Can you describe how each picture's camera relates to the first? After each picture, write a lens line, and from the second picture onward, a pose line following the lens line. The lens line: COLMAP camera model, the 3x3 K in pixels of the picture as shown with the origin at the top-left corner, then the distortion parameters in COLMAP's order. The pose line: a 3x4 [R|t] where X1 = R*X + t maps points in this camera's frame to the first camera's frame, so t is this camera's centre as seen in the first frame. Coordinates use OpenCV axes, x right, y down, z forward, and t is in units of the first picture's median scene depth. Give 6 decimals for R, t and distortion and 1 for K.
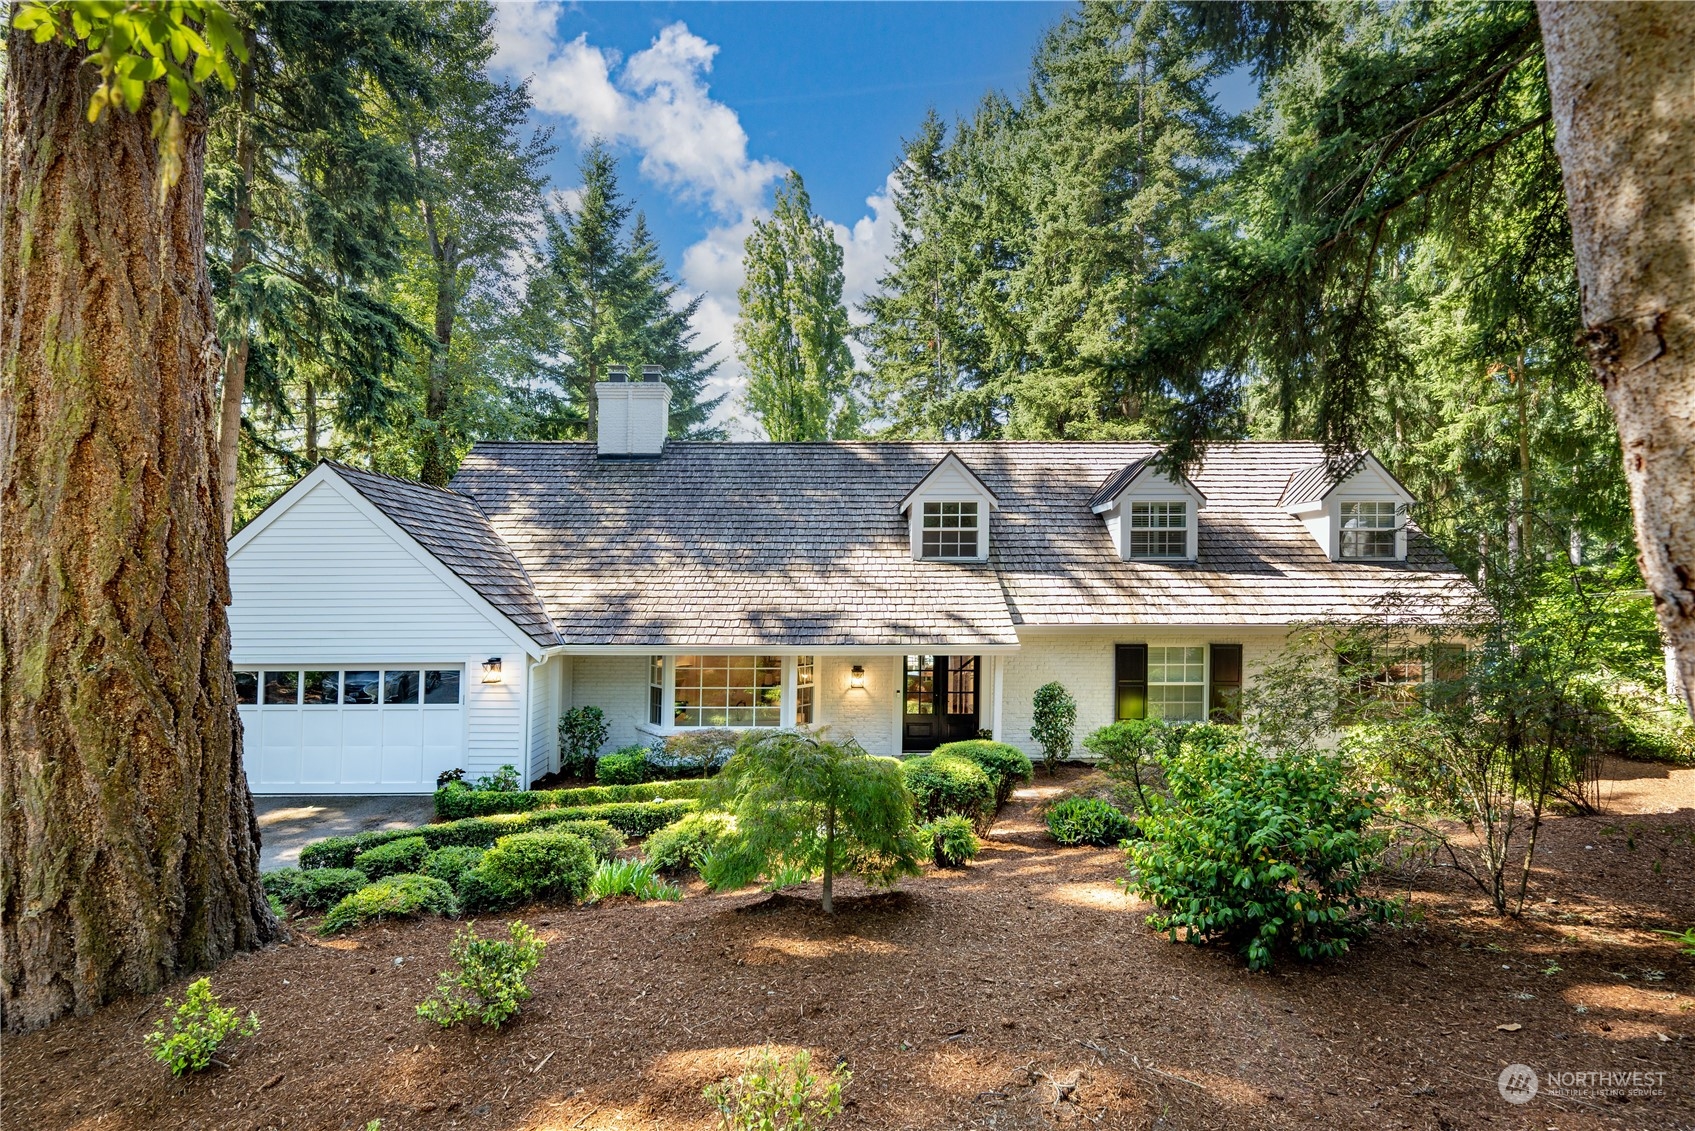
lens RADIAL K [[776.1, 0, 877.8], [0, 776.1, 580.9], [0, 0, 1]] dist [0.000170, -0.000182]
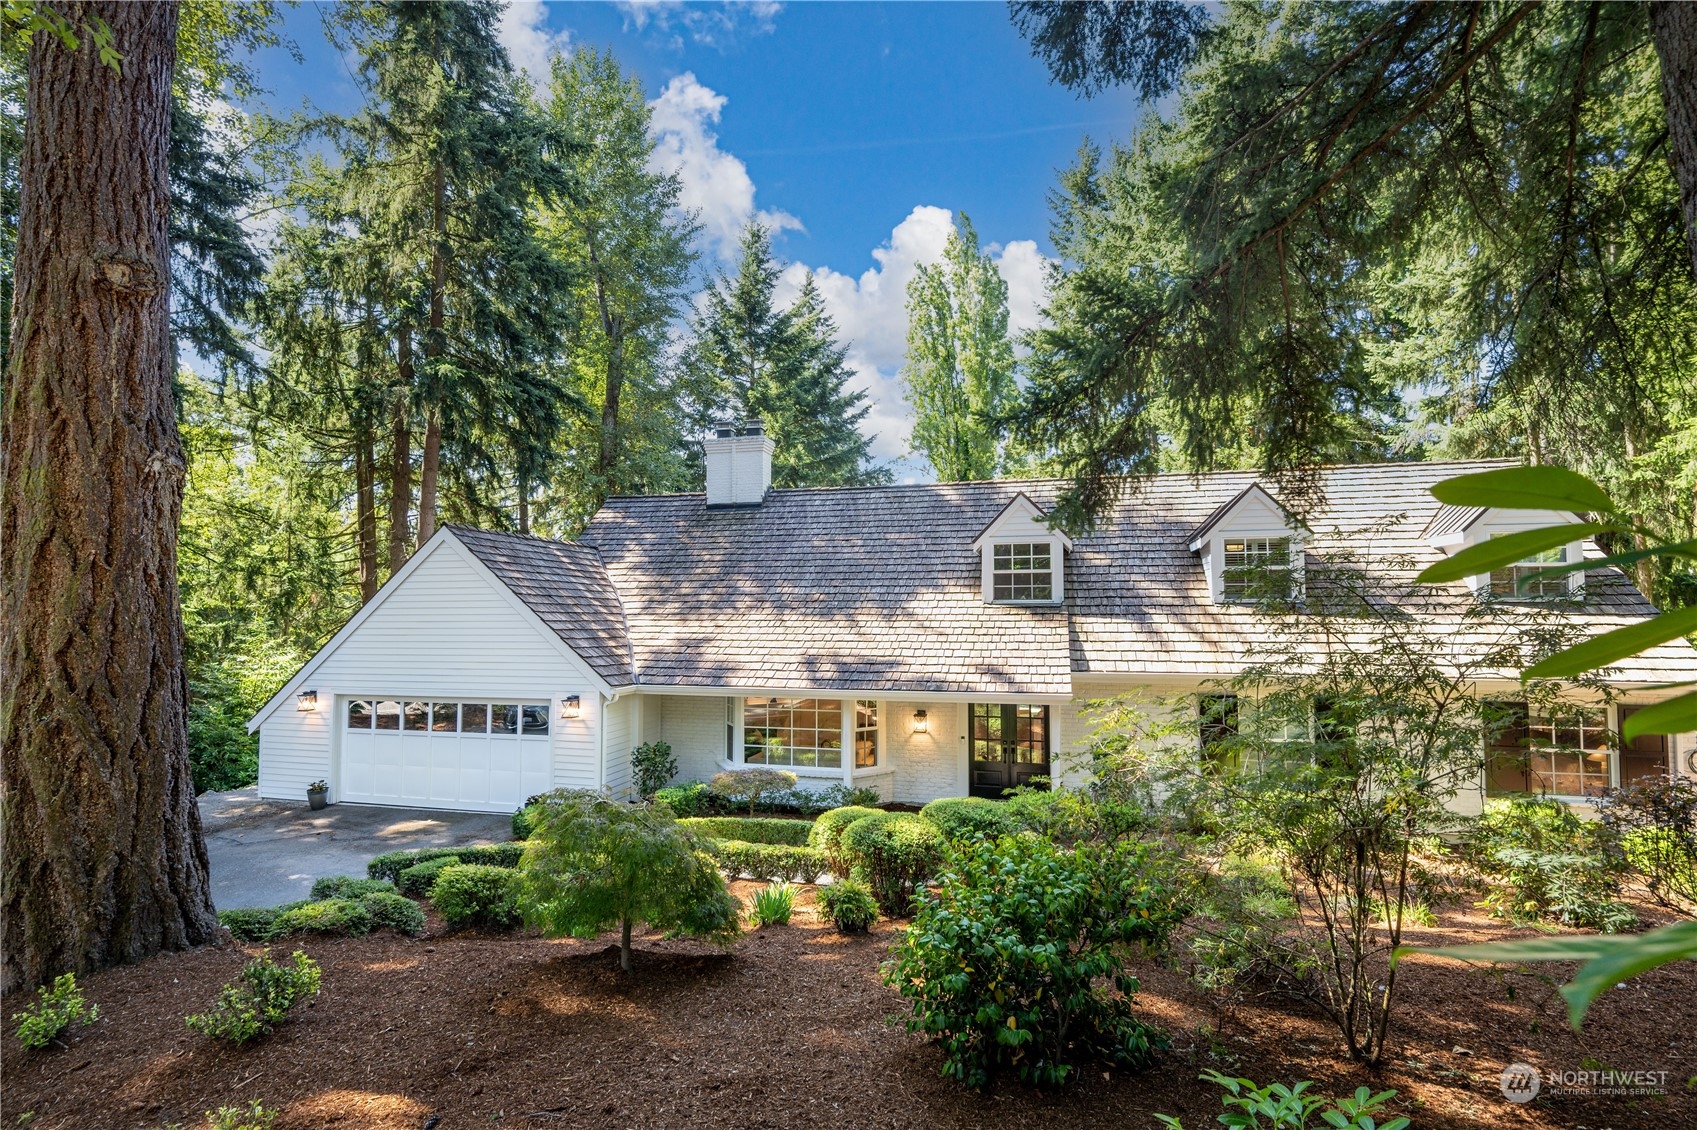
lens RADIAL K [[777.0, 0, 904.7], [0, 777.0, 587.1], [0, 0, 1]] dist [0.000170, -0.000182]
pose [[0.971147, -0.007657, -0.238360, 0.189194], [0.000532, 0.999552, -0.029941, -0.018564], [0.238482, 0.028950, 0.970715, 0.021687]]
